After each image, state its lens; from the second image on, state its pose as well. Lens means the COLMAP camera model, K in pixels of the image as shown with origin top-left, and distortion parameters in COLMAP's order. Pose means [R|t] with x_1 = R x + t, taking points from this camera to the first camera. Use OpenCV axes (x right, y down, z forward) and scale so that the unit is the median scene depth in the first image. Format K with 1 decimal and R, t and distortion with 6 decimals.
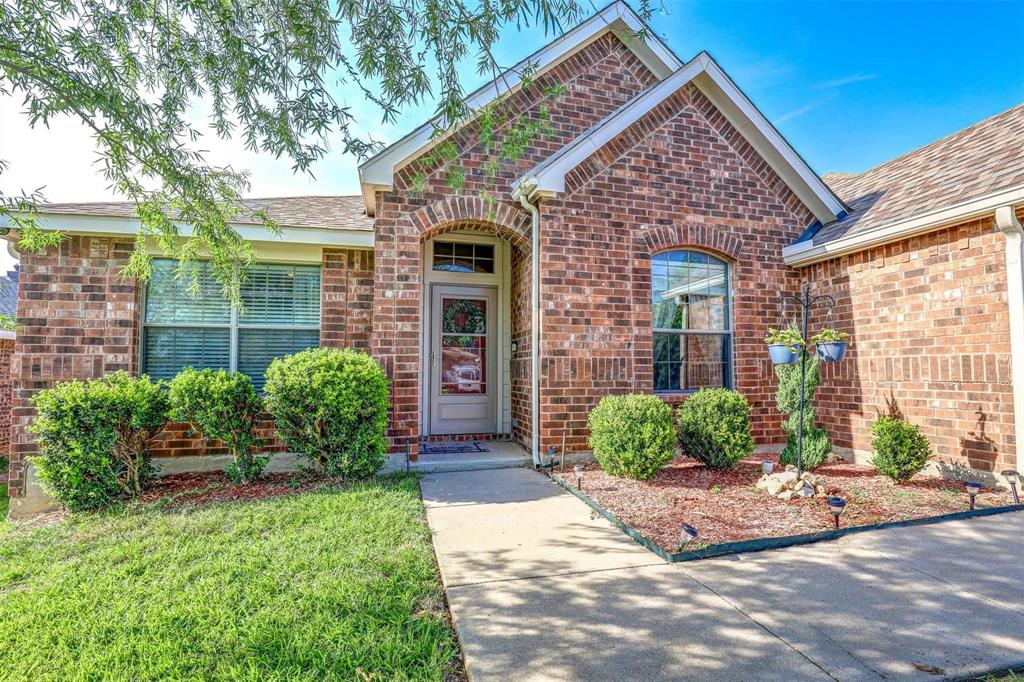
lens RADIAL K [[472.8, 0, 513.3], [0, 472.8, 350.8], [0, 0, 1]] dist [-0.033518, 0.005636]
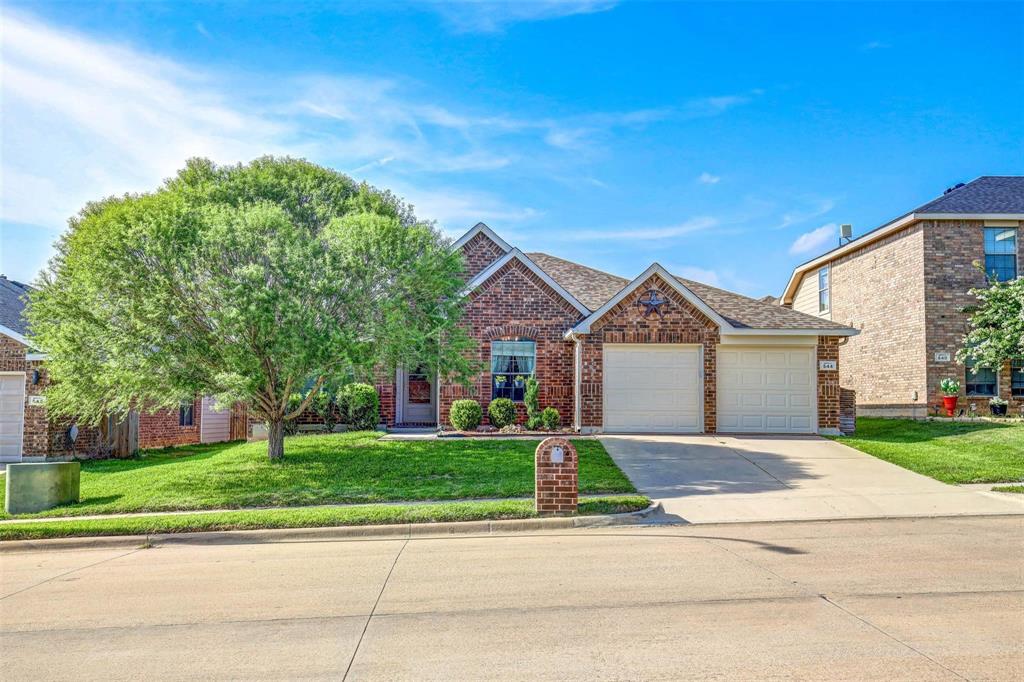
lens RADIAL K [[1025.5, 0, 511.4], [0, 1025.5, 340.8], [0, 0, 1]] dist [0.050892, 0.000000]
pose [[0.975177, -0.011452, -0.221130, 1.493868], [0.007212, 0.999775, -0.019972, -0.103612], [0.221309, 0.017881, 0.975040, -3.829557]]
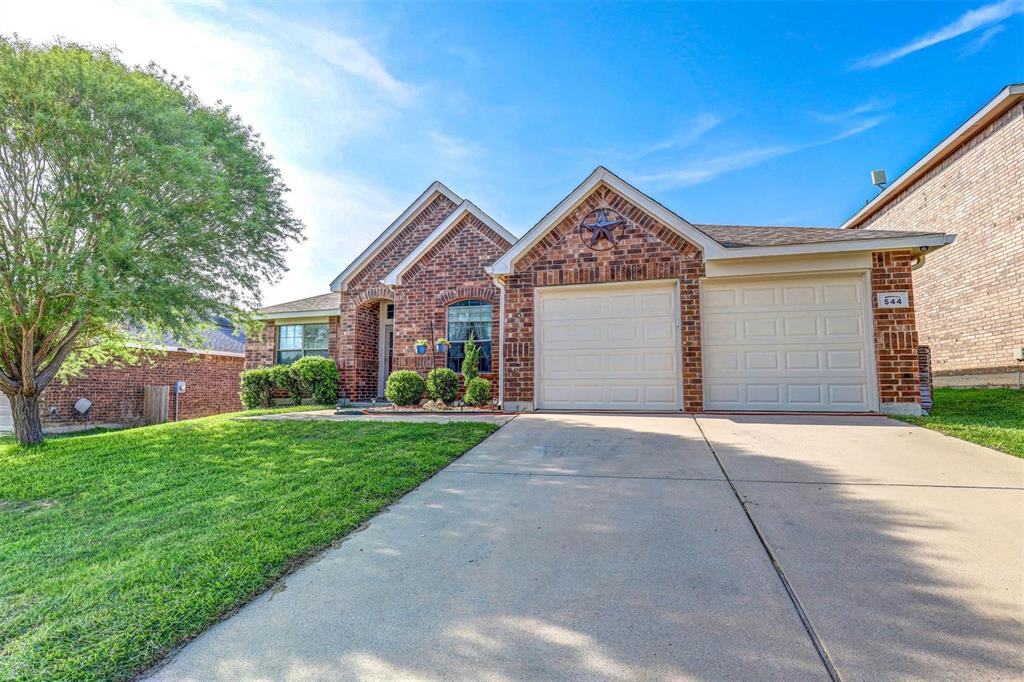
lens RADIAL K [[472.8, 0, 514.8], [0, 472.8, 347.5], [0, 0, 1]] dist [-0.033518, 0.005636]
pose [[0.867685, -0.047839, -0.494806, 1.577766], [0.026731, 0.998409, -0.049653, 0.089802], [0.496394, 0.029856, 0.867584, -0.627574]]
